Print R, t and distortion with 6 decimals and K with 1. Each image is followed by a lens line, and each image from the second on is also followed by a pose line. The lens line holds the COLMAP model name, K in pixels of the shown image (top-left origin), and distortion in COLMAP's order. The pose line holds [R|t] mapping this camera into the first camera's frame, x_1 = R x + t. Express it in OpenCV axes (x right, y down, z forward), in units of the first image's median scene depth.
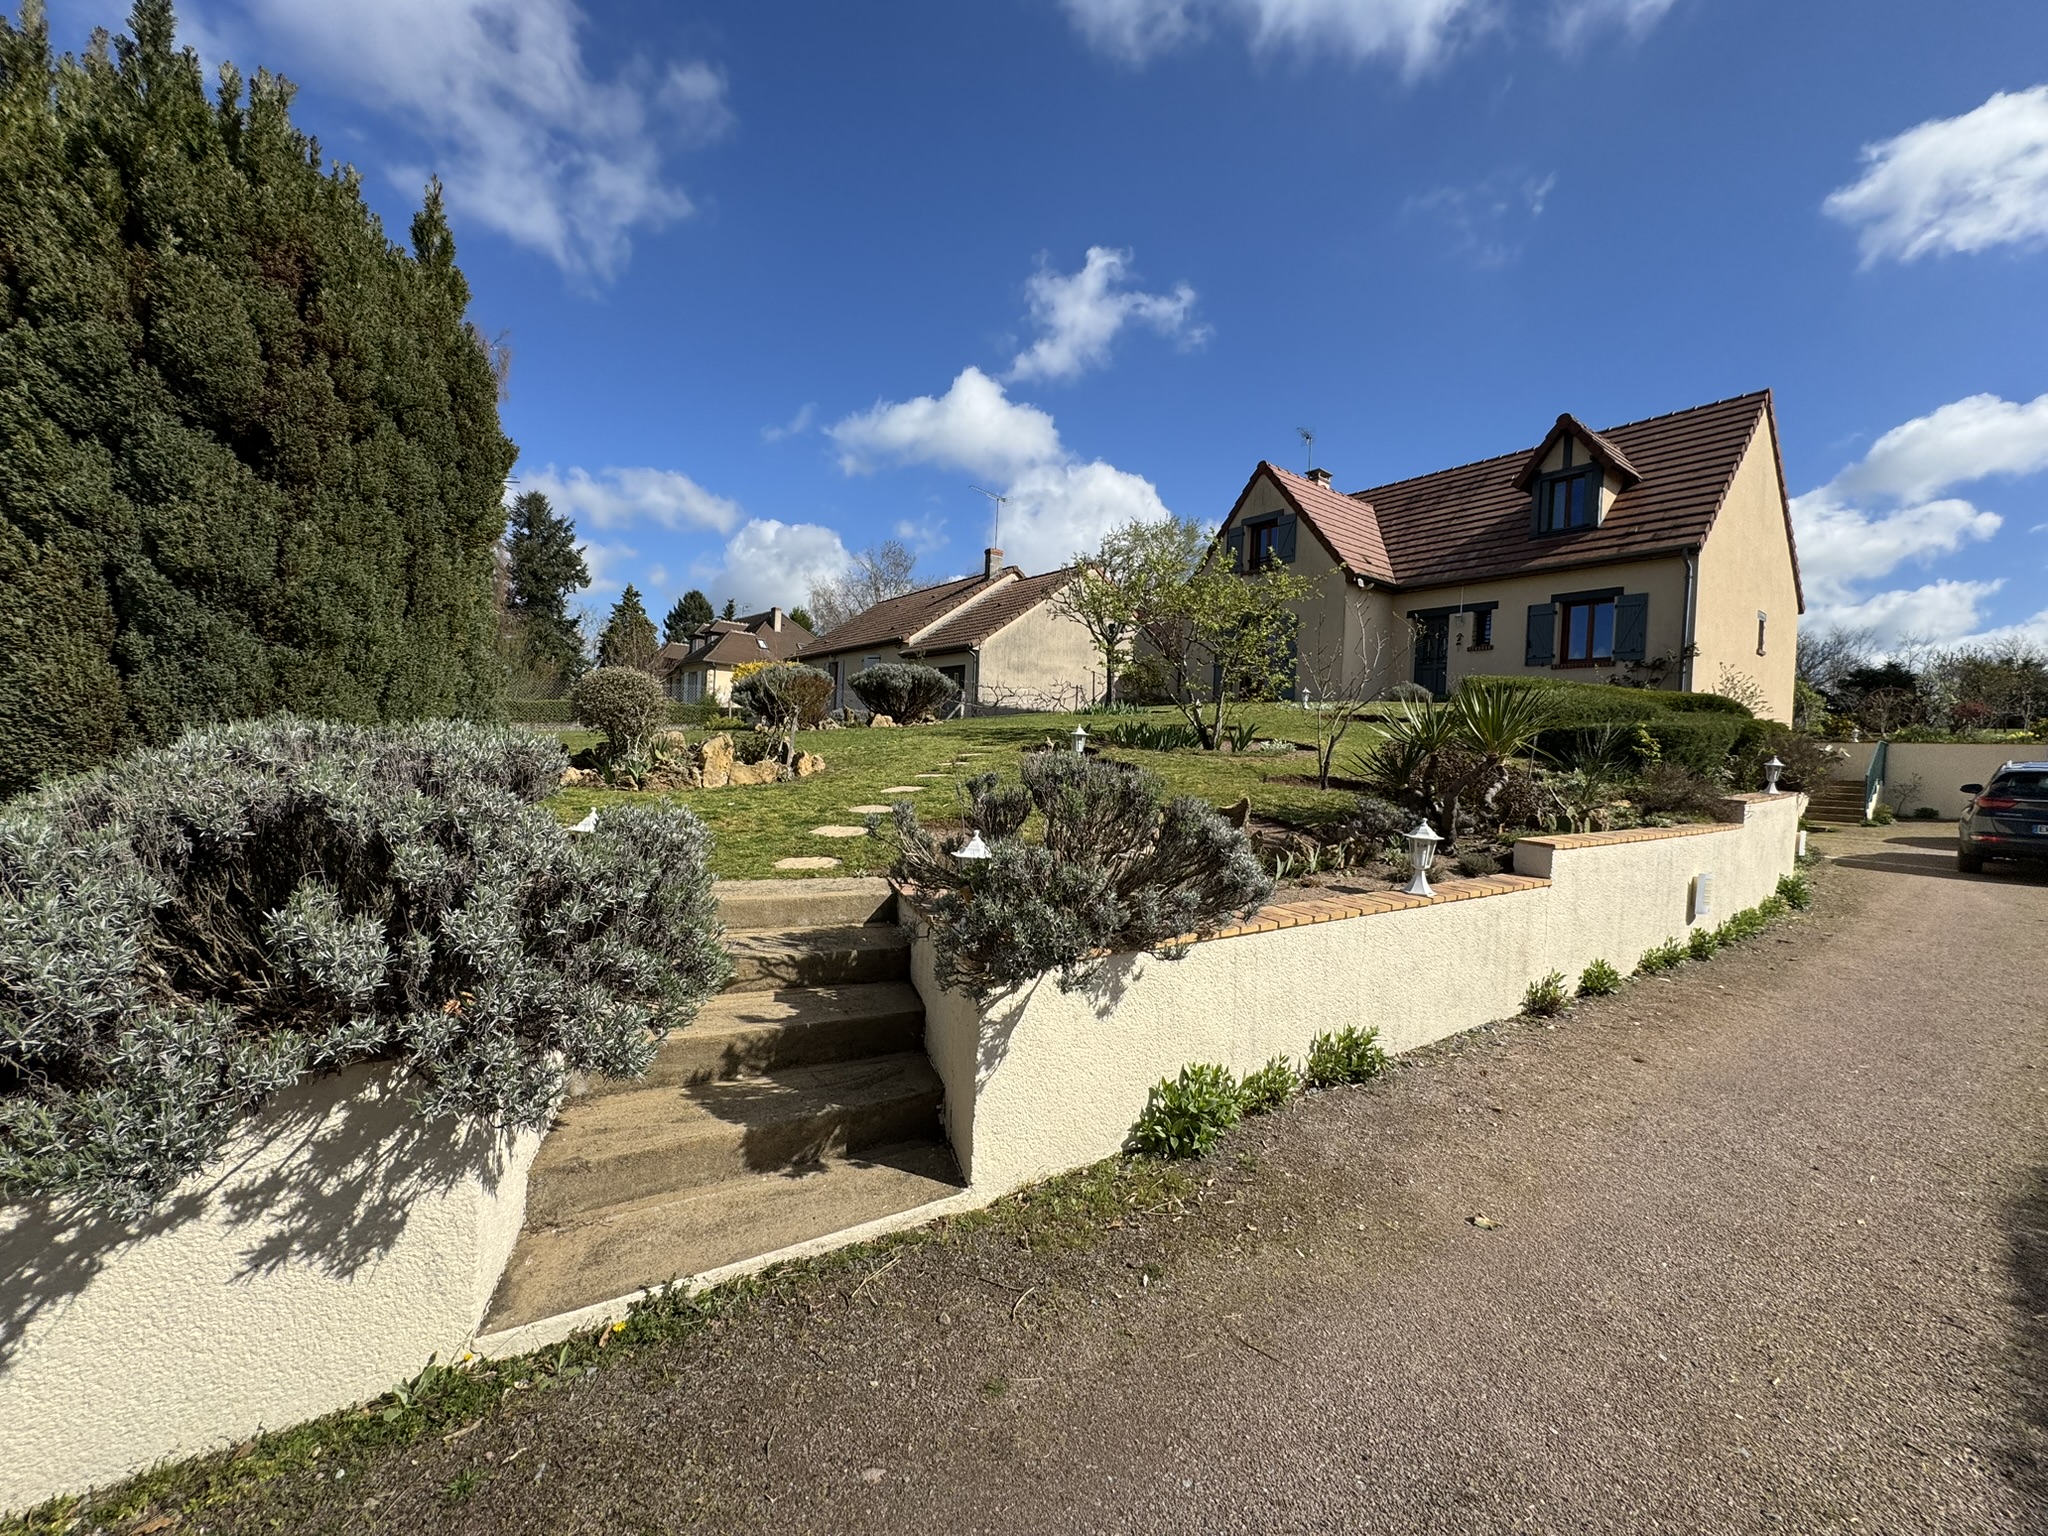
lens RADIAL K [[833.5, 0, 1023.8], [0, 833.5, 765.8], [0, 0, 1]] dist [-0.001404, -0.000079]
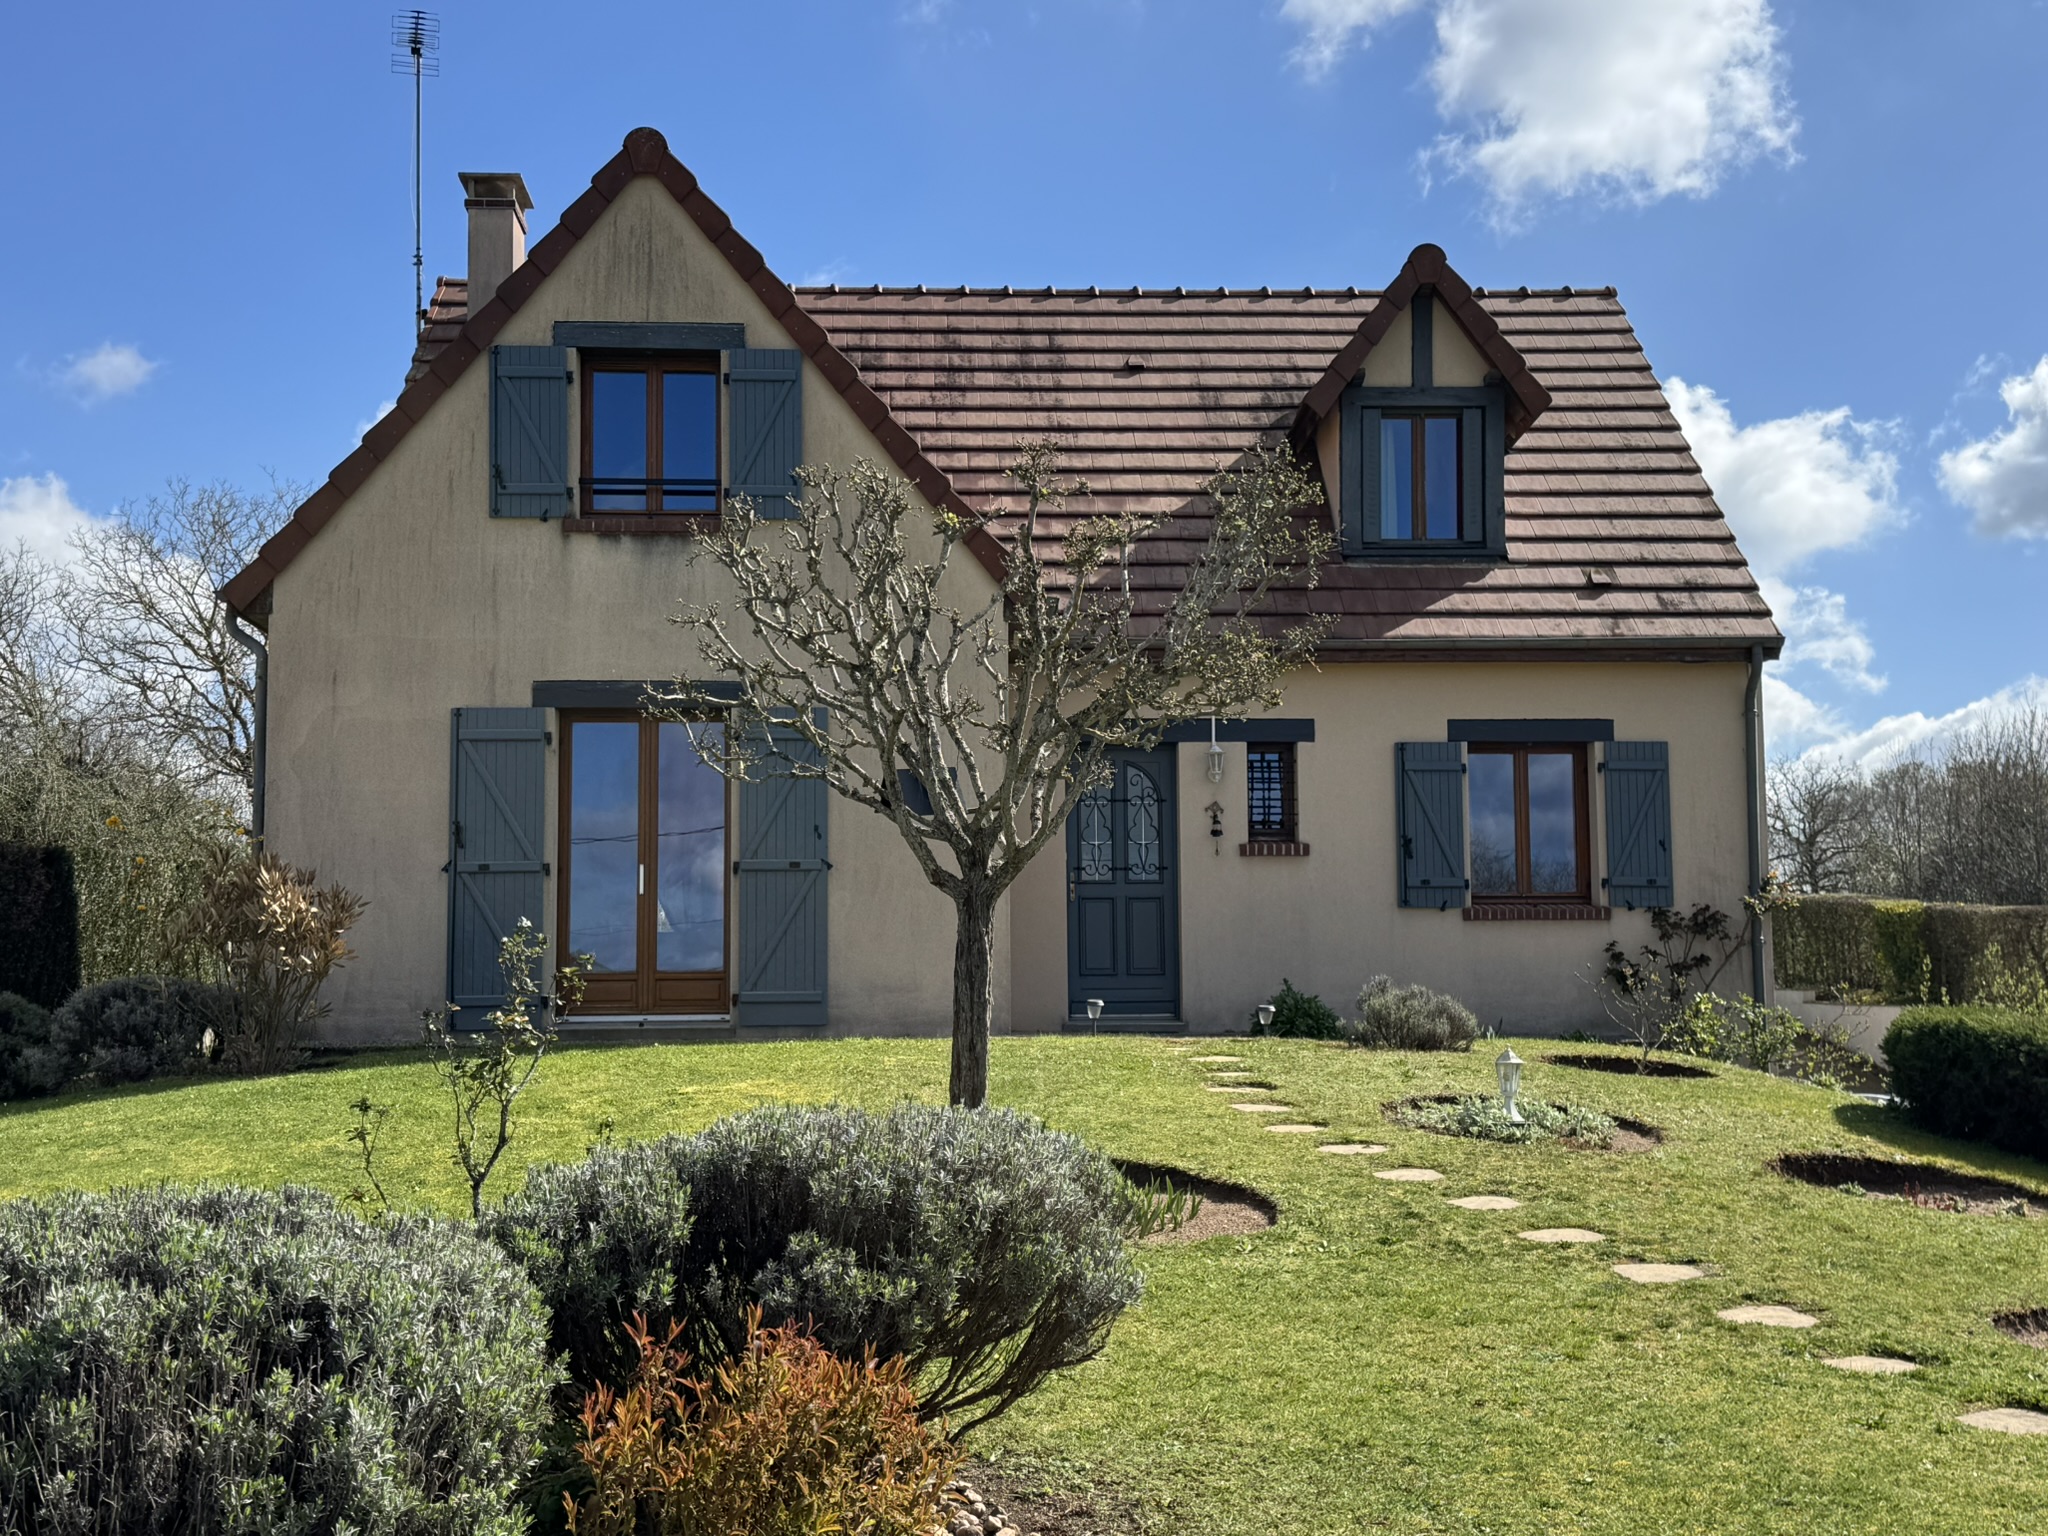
lens RADIAL K [[2392.2, 0, 1023.8], [0, 2392.2, 770.0], [0, 0, 1]] dist [0.142488, 0.000000]
pose [[0.546080, 0.044902, 0.836529, -0.349260], [0.045023, 0.995546, -0.082828, -0.099663], [-0.836522, 0.082894, 0.541626, 0.563709]]
